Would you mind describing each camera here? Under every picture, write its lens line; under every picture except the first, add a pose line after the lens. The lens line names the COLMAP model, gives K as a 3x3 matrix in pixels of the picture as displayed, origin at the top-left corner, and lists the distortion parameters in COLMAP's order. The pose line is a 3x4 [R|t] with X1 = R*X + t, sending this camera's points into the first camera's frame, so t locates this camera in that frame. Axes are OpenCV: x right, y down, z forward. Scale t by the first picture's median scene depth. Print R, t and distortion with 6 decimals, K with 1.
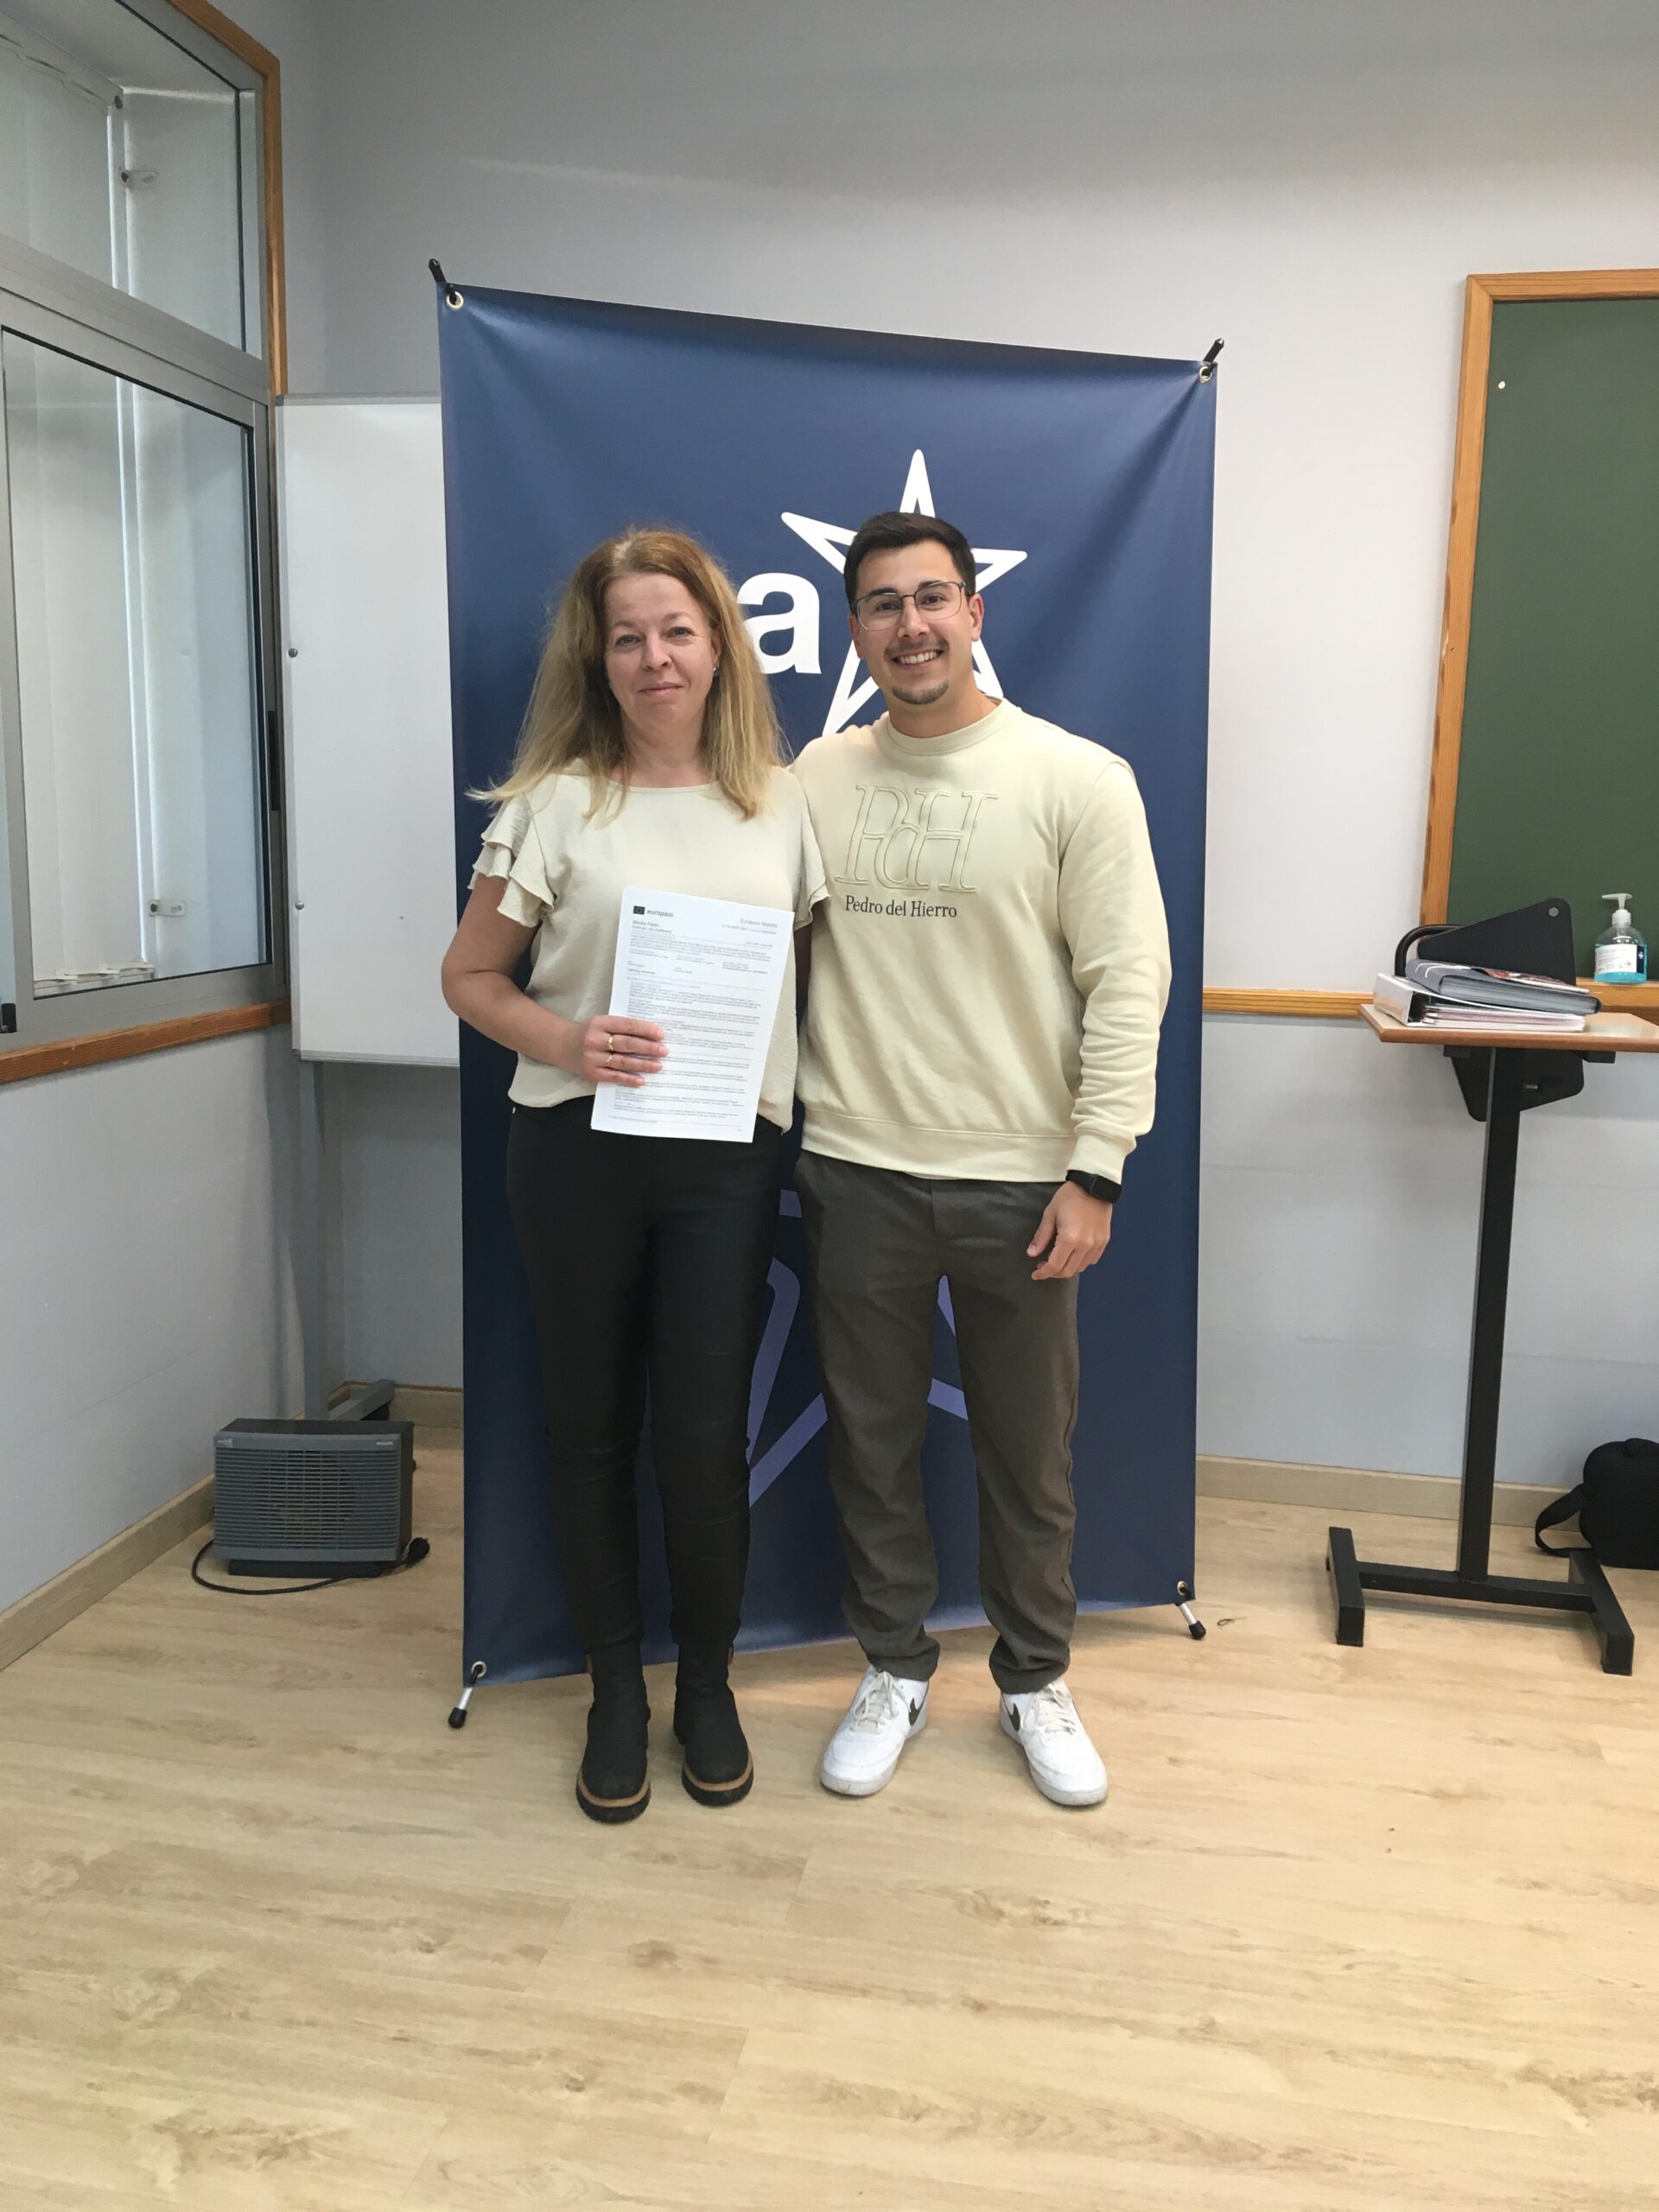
lens RADIAL K [[1827.6, 0, 829.5], [0, 1827.6, 1106.0], [0, 0, 1]] dist [0.070235, -0.139942]
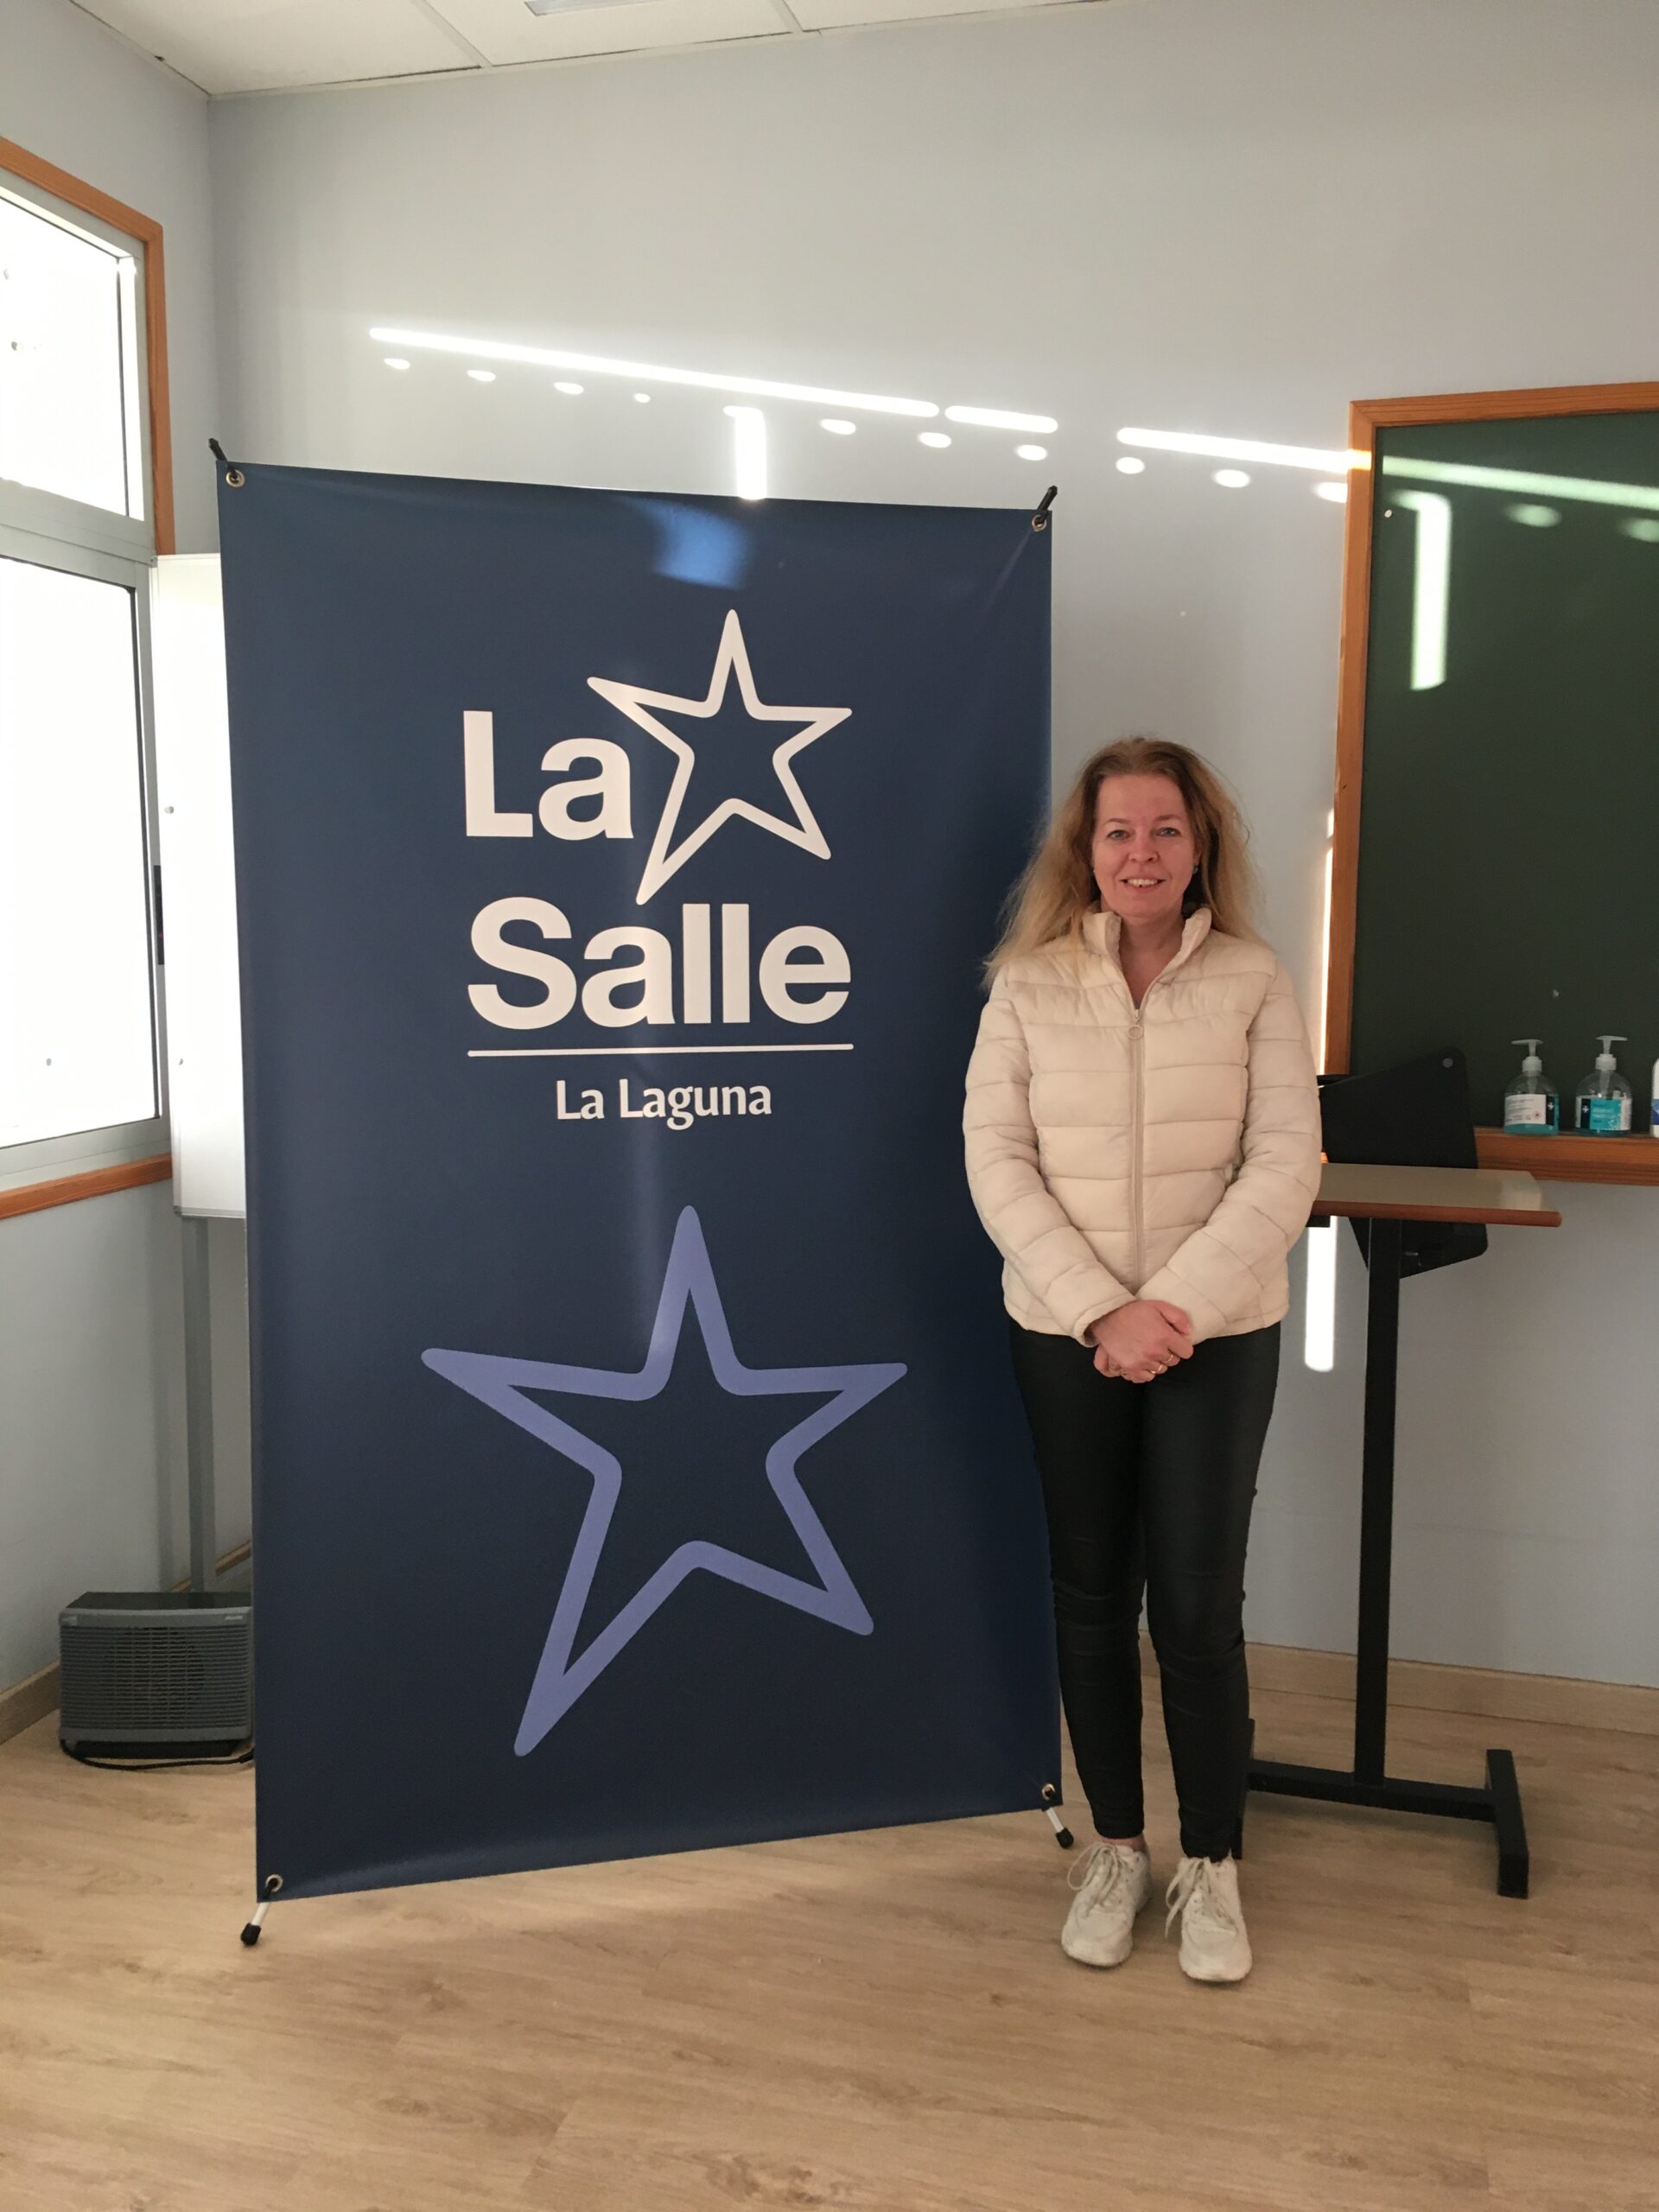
lens RADIAL K [[1827.6, 0, 829.5], [0, 1827.6, 1106.0], [0, 0, 1]] dist [0.070235, -0.139942]
pose [[0.998240, -0.009460, -0.058548, 0.156199], [0.006661, 0.998833, -0.047827, -0.047855], [0.058932, 0.047353, 0.997138, 0.046849]]
